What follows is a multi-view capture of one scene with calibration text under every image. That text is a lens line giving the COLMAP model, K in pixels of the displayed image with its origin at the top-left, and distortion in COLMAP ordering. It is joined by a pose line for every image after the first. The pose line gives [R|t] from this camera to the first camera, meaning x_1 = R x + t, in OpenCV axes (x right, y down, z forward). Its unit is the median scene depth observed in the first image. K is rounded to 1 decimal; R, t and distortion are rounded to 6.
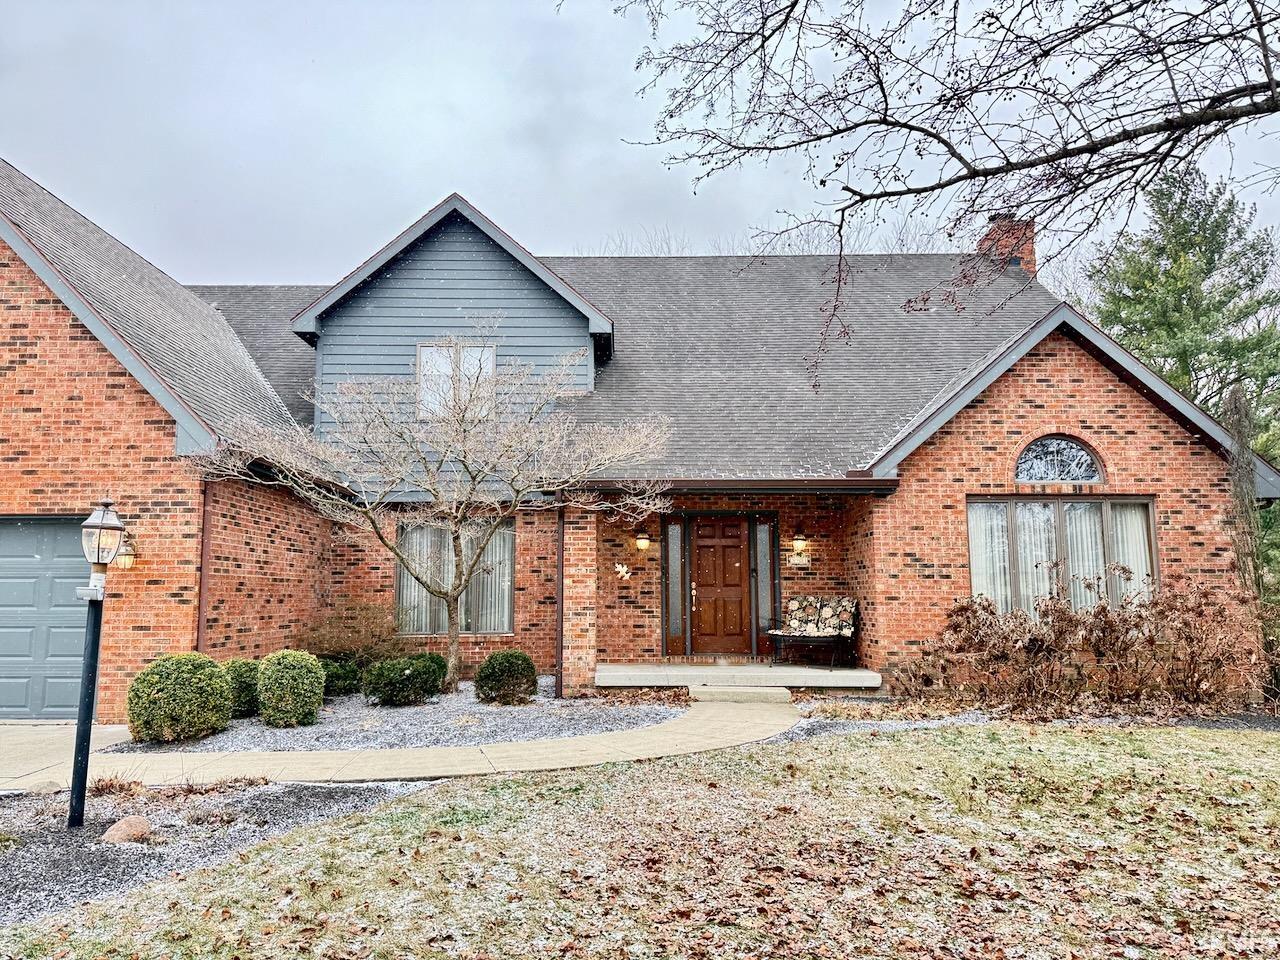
lens RADIAL K [[880.9, 0, 644.4], [0, 880.9, 479.9], [0, 0, 1]] dist [0.141857, -0.263952]
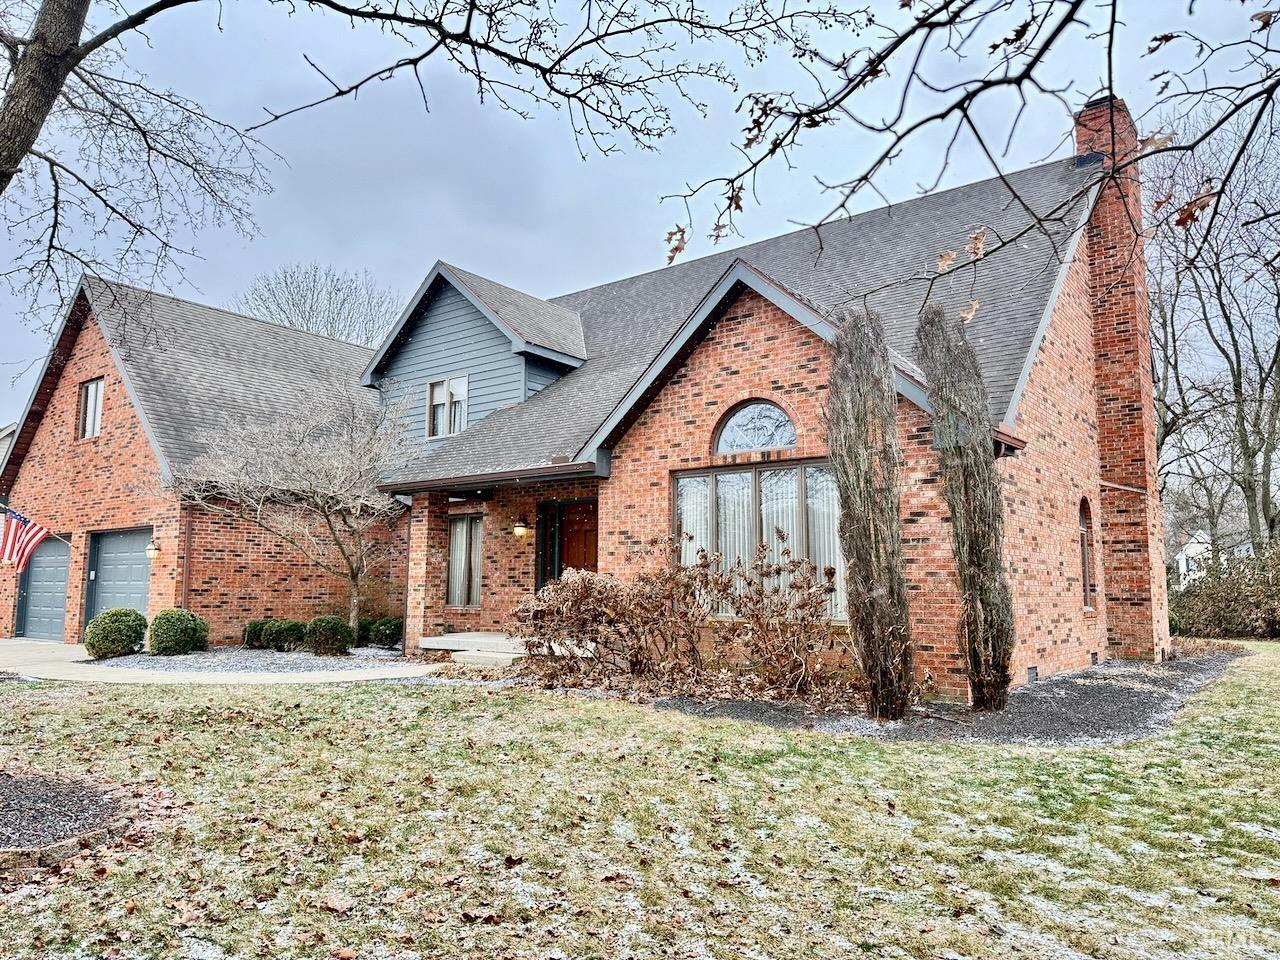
lens RADIAL K [[880.9, 0, 644.4], [0, 880.9, 479.9], [0, 0, 1]] dist [0.141857, -0.263952]
pose [[0.793739, -0.068918, -0.604341, 0.930864], [0.072972, 0.997174, -0.017874, 0.041983], [0.603865, -0.029913, 0.796525, 0.191722]]
